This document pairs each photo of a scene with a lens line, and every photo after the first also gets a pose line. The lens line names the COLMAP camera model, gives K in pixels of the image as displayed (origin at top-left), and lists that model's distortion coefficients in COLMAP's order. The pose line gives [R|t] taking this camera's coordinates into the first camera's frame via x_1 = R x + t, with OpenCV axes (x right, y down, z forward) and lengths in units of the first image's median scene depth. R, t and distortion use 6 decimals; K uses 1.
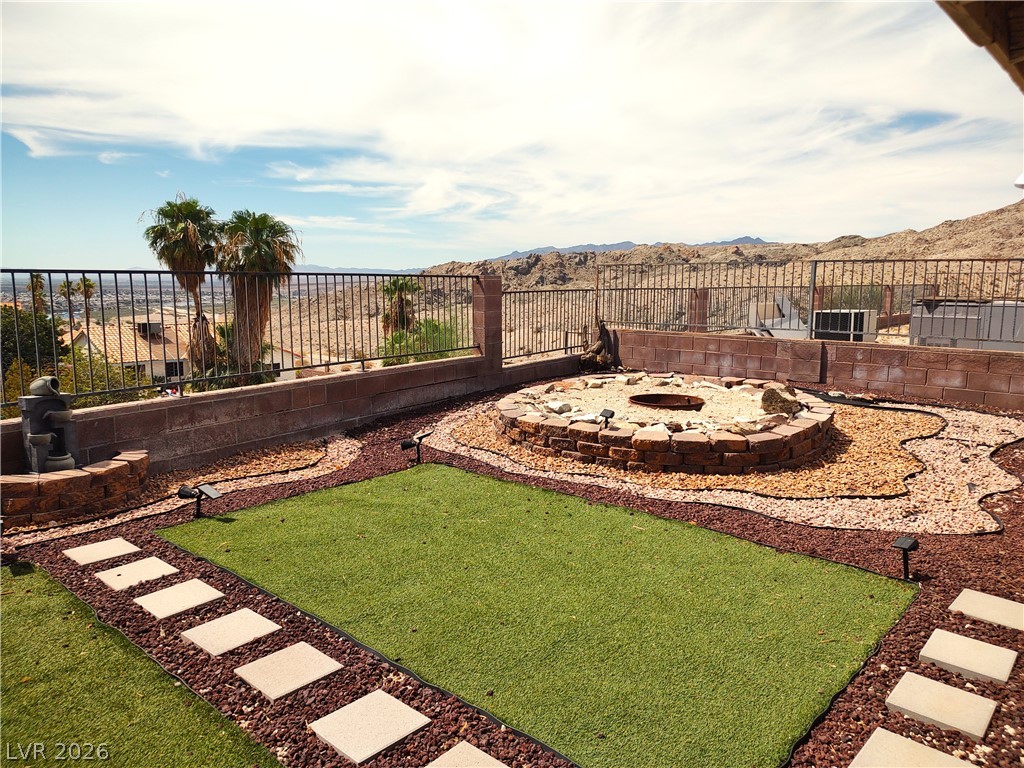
lens RADIAL K [[727.9, 0, 521.8], [0, 727.9, 369.1], [0, 0, 1]] dist [0.035161, -0.033659]
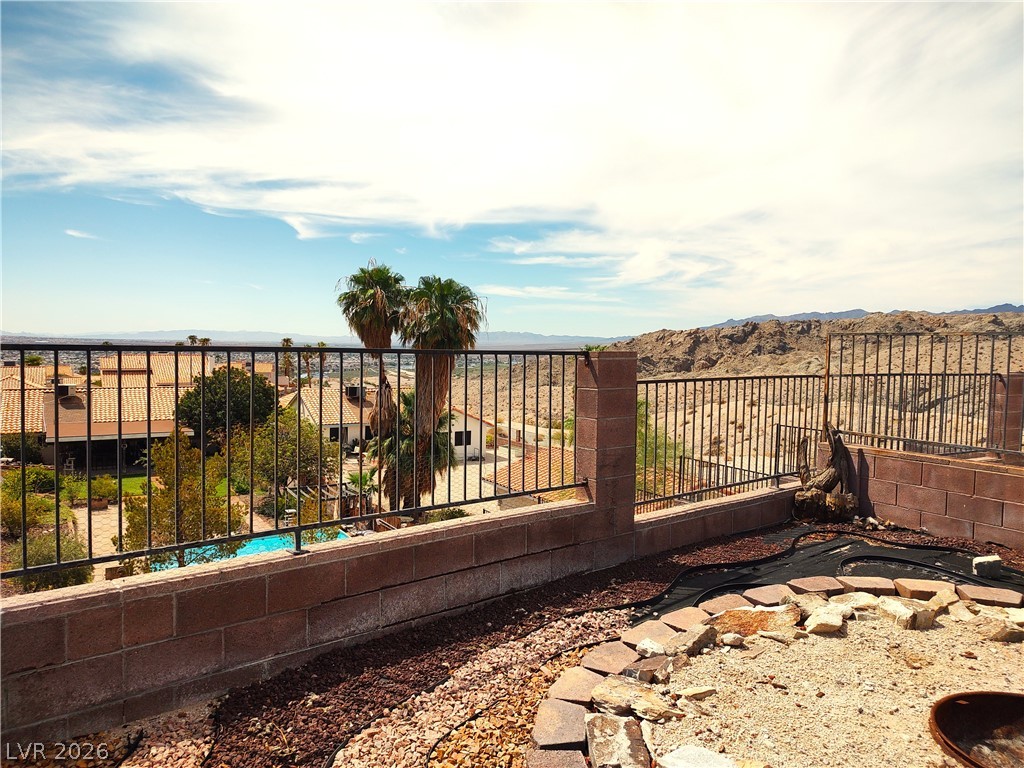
lens RADIAL K [[727.9, 0, 511.3], [0, 727.9, 369.0], [0, 0, 1]] dist [0.035161, -0.033659]
pose [[0.955640, 0.022303, -0.293692, 0.011200], [-0.049307, 0.995172, -0.084866, -0.017391], [0.290382, 0.095583, 0.952125, 0.121646]]
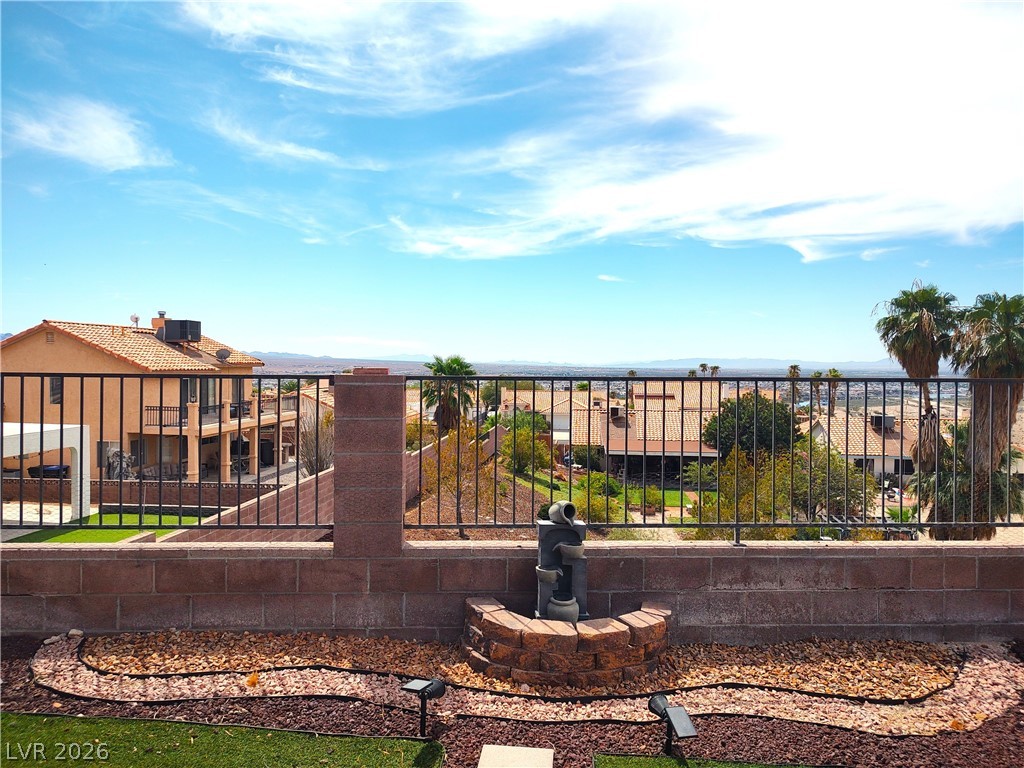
lens RADIAL K [[727.9, 0, 513.8], [0, 727.9, 384.3], [0, 0, 1]] dist [0.035161, -0.033659]
pose [[0.578453, 0.020210, -0.815465, 0.001779], [-0.103323, 0.993456, -0.048672, -0.010737], [0.809145, 0.112411, 0.576756, 0.060000]]
